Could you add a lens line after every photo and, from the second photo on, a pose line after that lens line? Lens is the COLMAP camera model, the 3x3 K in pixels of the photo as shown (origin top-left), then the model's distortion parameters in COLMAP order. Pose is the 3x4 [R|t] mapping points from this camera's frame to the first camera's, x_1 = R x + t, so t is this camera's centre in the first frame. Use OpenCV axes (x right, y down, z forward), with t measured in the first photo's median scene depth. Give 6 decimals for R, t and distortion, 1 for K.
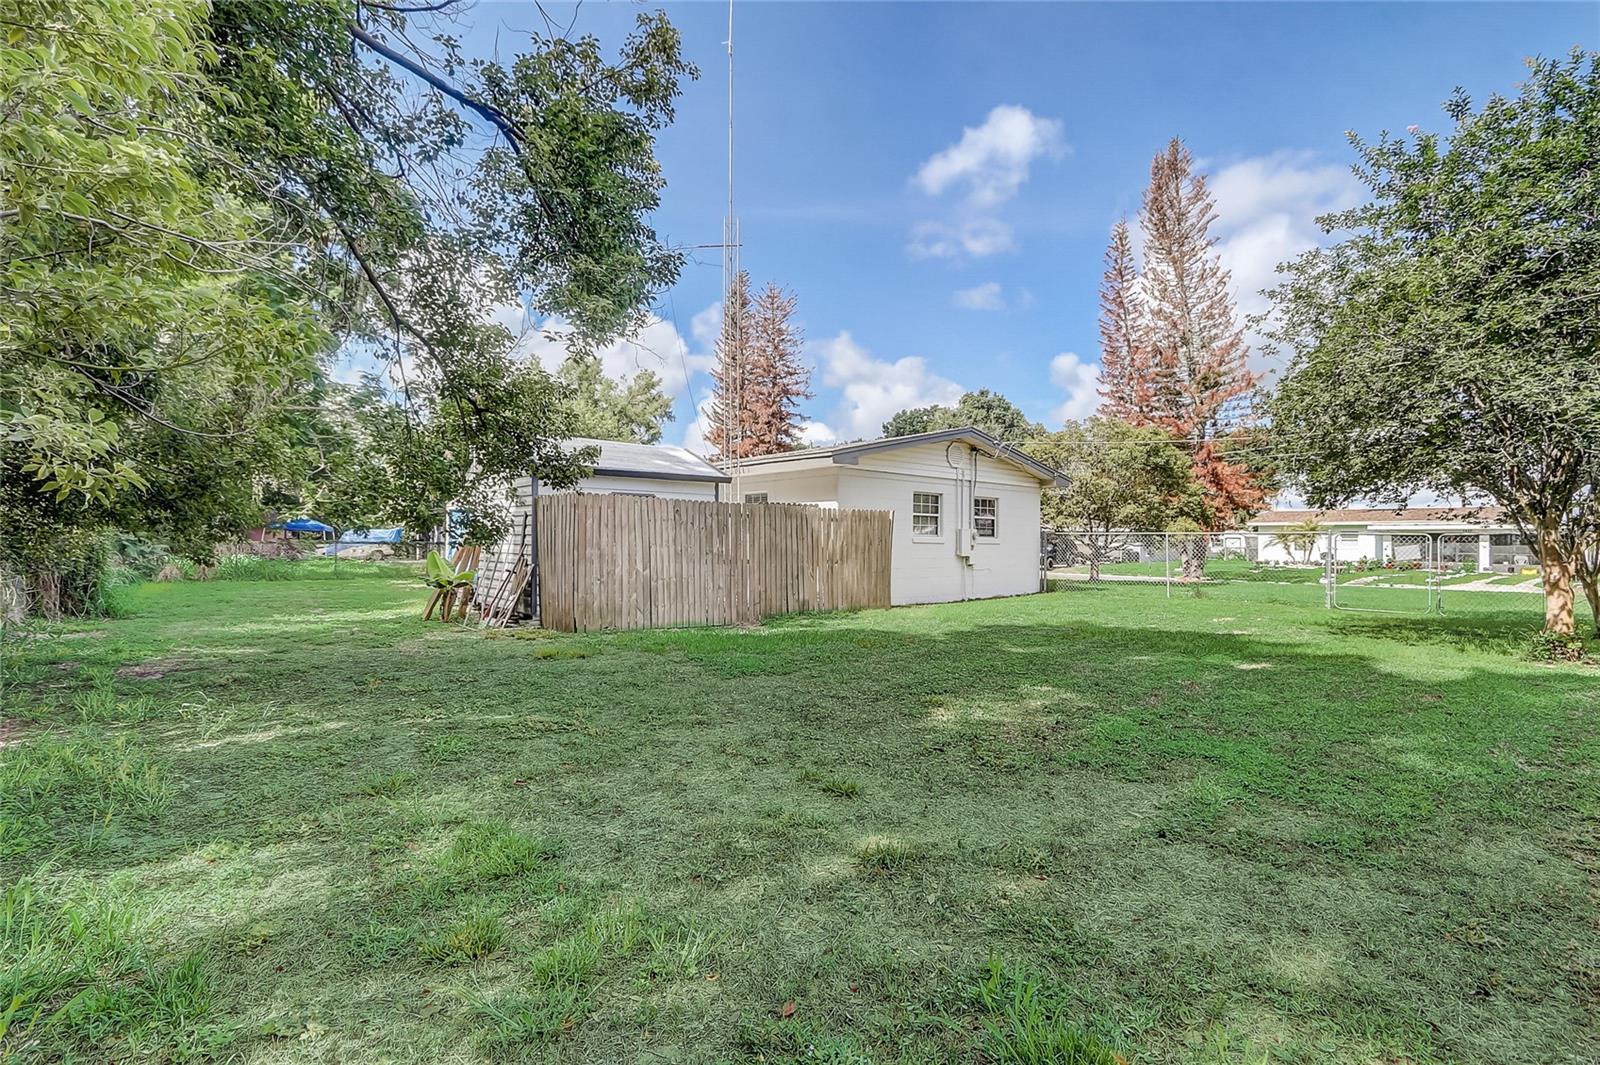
lens RADIAL K [[747.8, 0, 793.8], [0, 747.8, 535.1], [0, 0, 1]] dist [-0.001630, -0.000203]
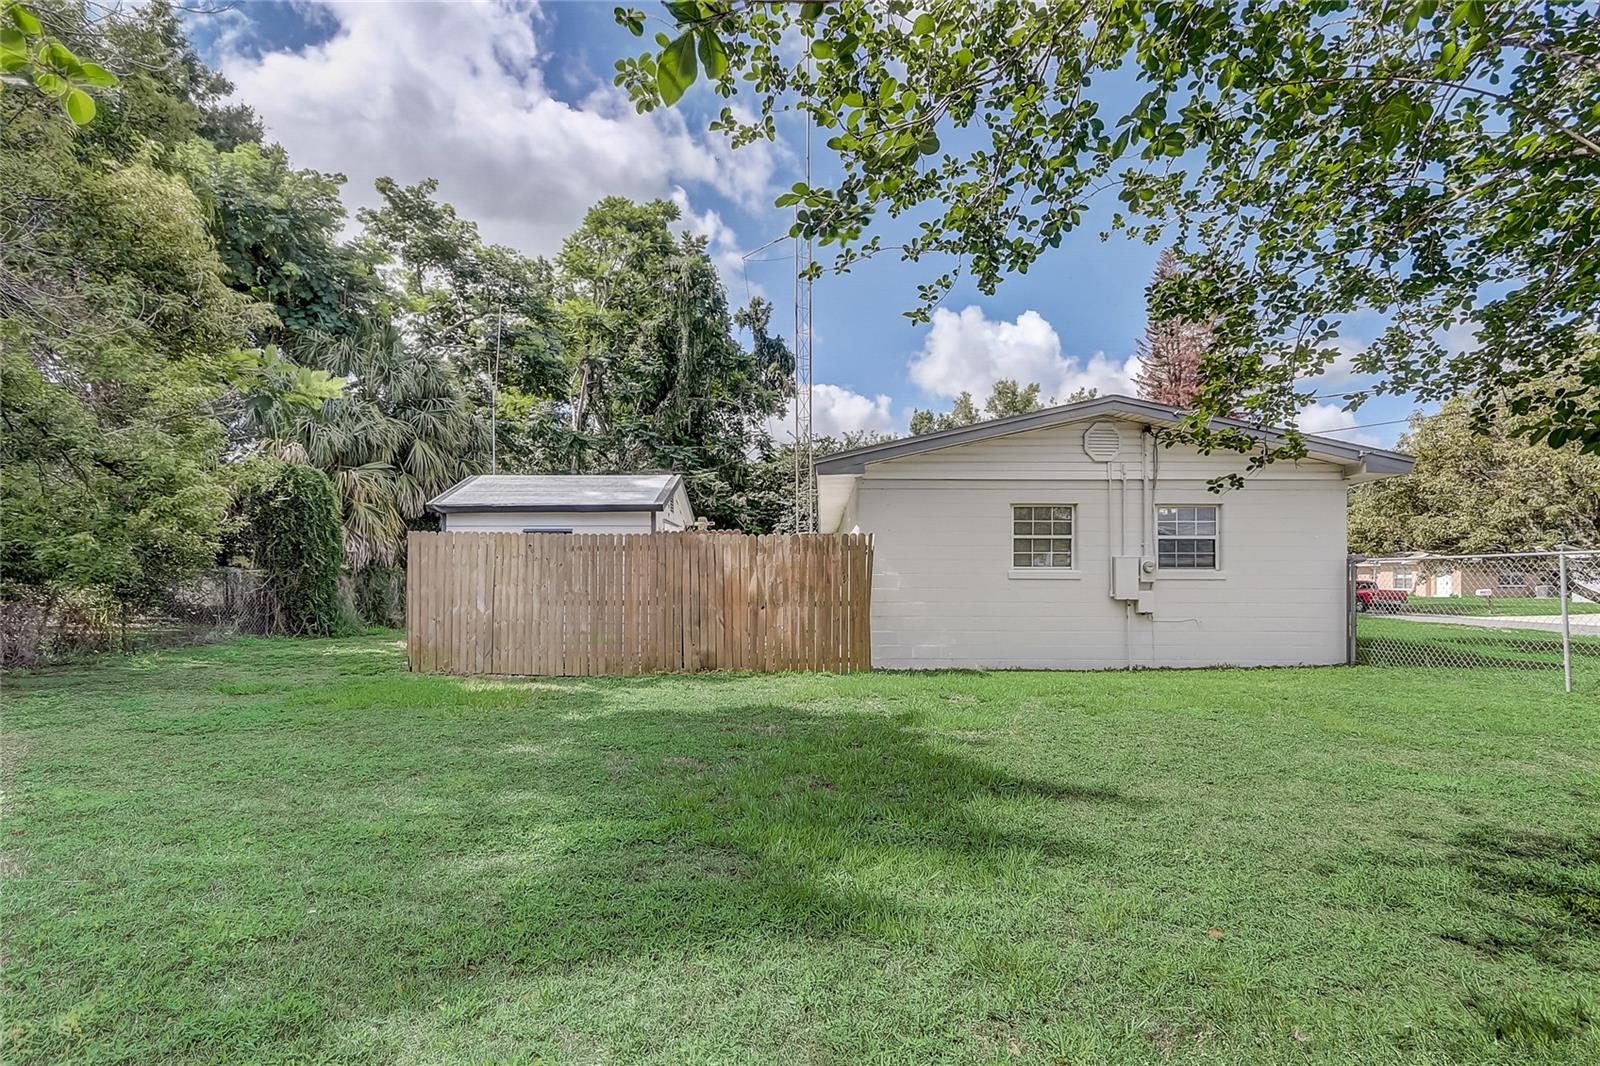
lens RADIAL K [[747.6, 0, 798.4], [0, 747.6, 571.1], [0, 0, 1]] dist [-0.000482, -0.000108]
pose [[0.753756, -0.023744, -0.656725, 0.569458], [0.013917, 0.999700, -0.020171, 0.017558], [0.657007, 0.006064, 0.753860, 0.441842]]
